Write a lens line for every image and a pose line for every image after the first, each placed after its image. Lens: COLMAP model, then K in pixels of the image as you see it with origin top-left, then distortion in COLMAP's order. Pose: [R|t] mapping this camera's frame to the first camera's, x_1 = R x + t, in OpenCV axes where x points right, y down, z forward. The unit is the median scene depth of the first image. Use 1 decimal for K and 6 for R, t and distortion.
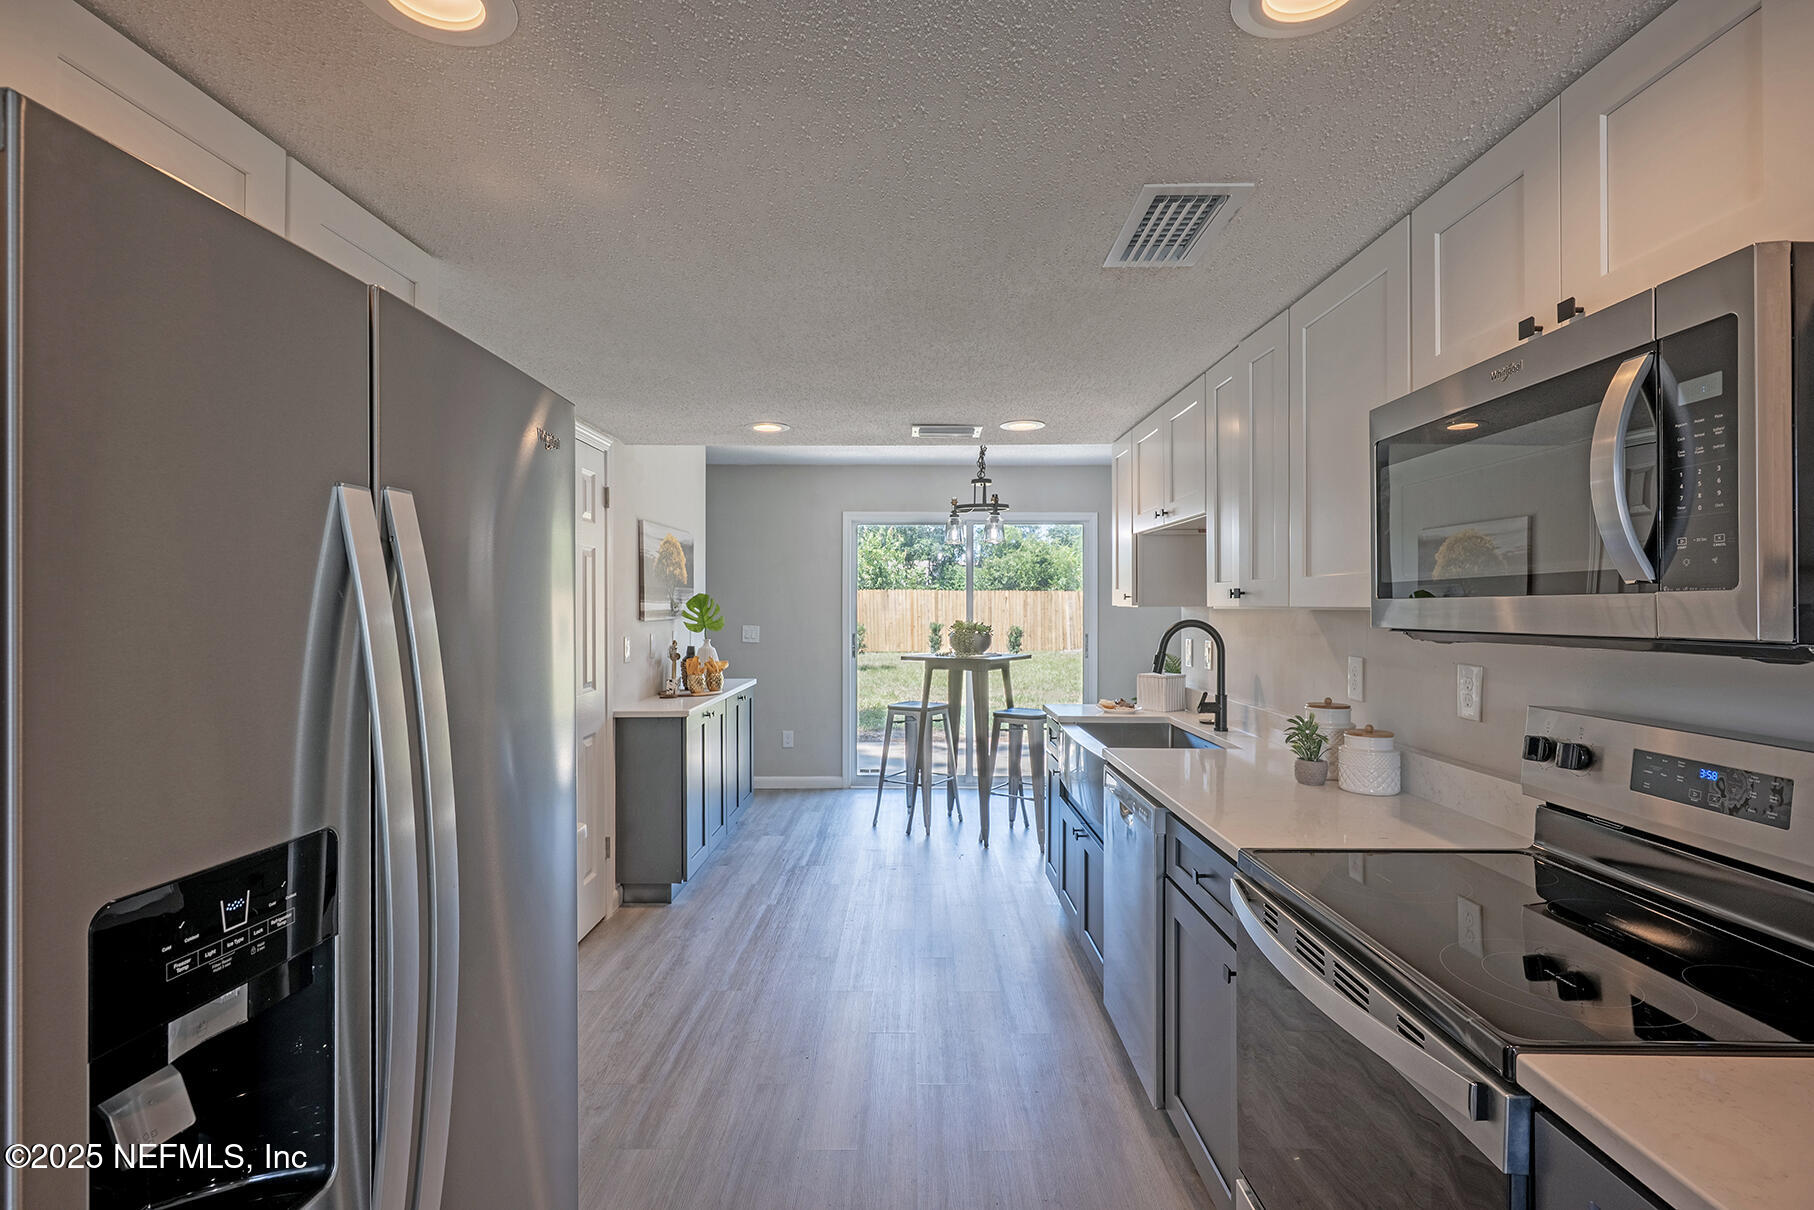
lens RADIAL K [[872.3, 0, 884.3], [0, 872.3, 605.1], [0, 0, 1]] dist [-0.001175, 0.002938]
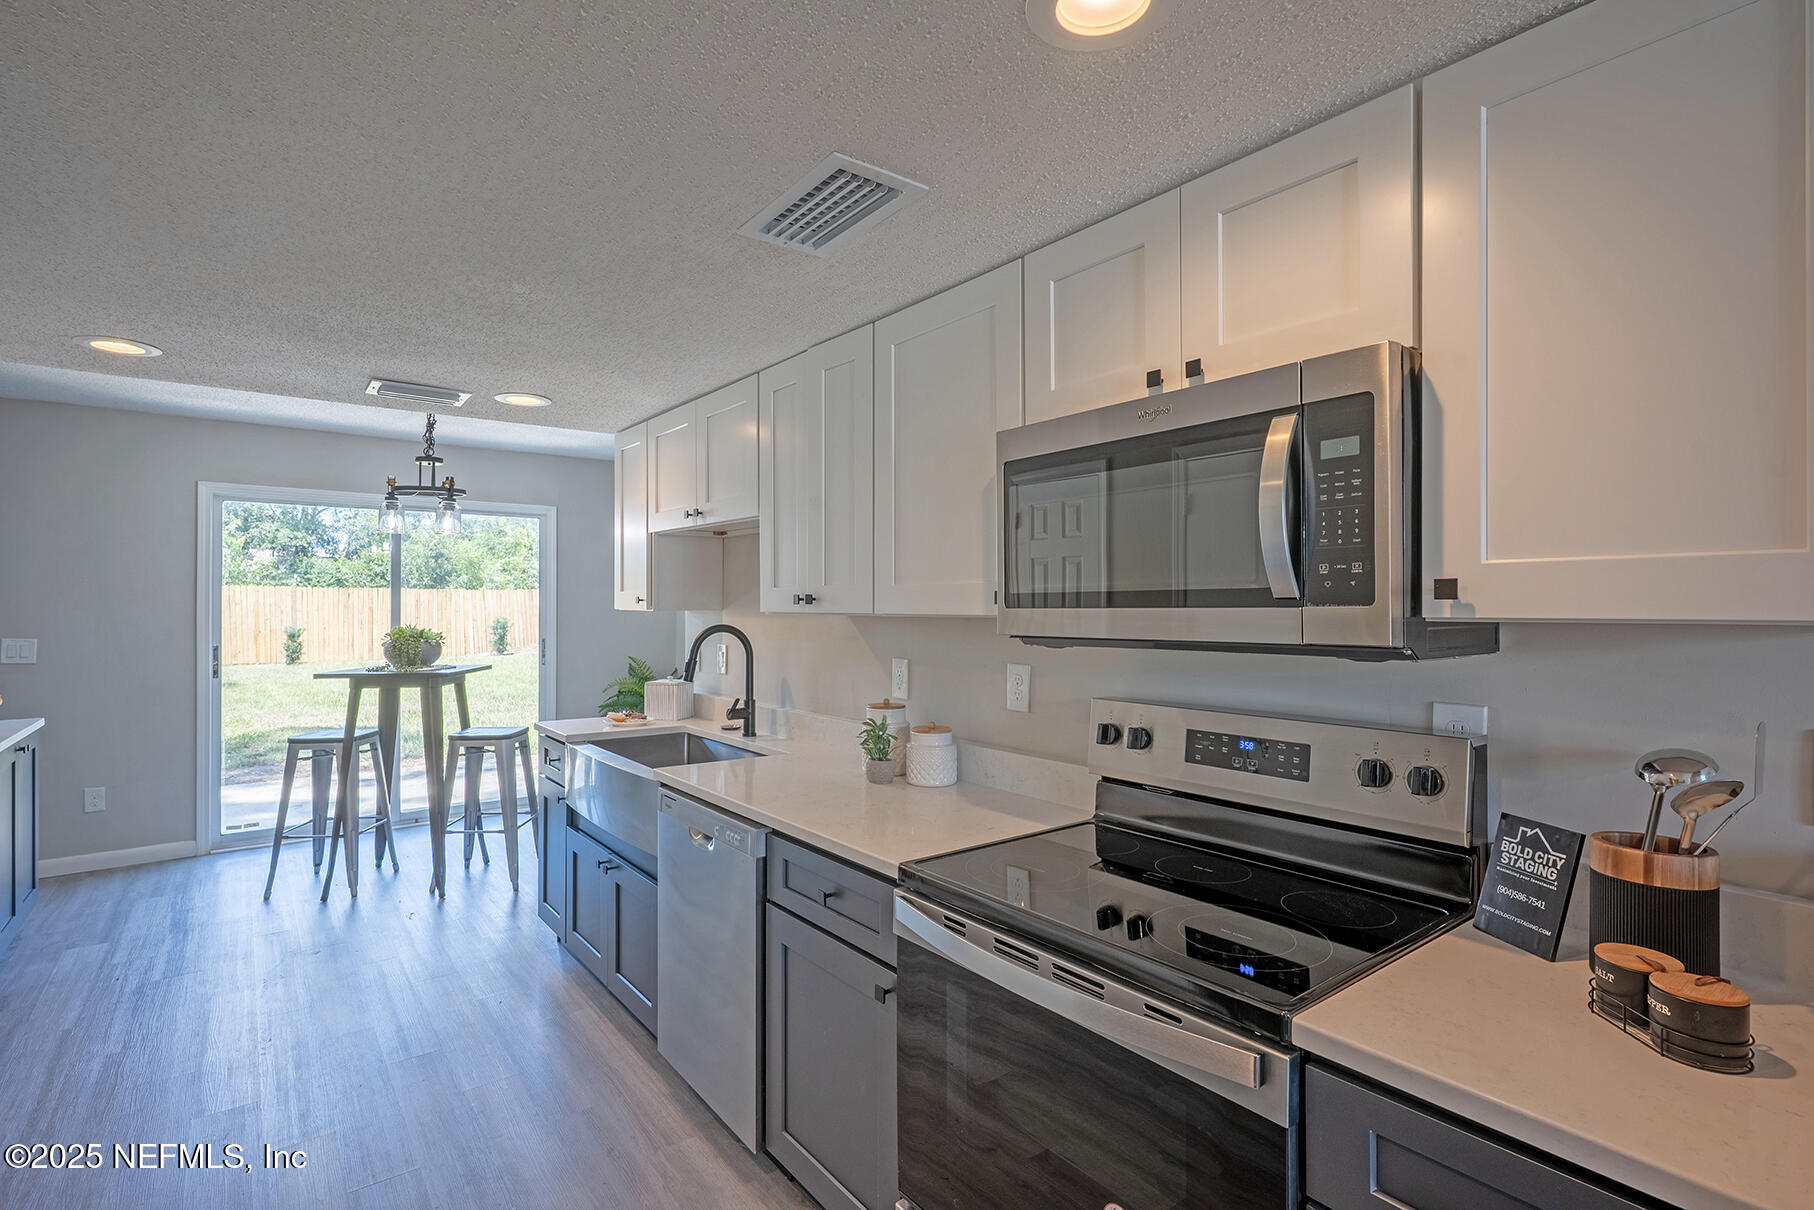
lens RADIAL K [[872.3, 0, 907.8], [0, 872.3, 605.4], [0, 0, 1]] dist [-0.001175, 0.002938]
pose [[0.779630, -0.000015, 0.626241, -0.141067], [-0.000278, 1.000000, 0.000369, -0.007578], [-0.626241, -0.000462, 0.779629, 0.164231]]
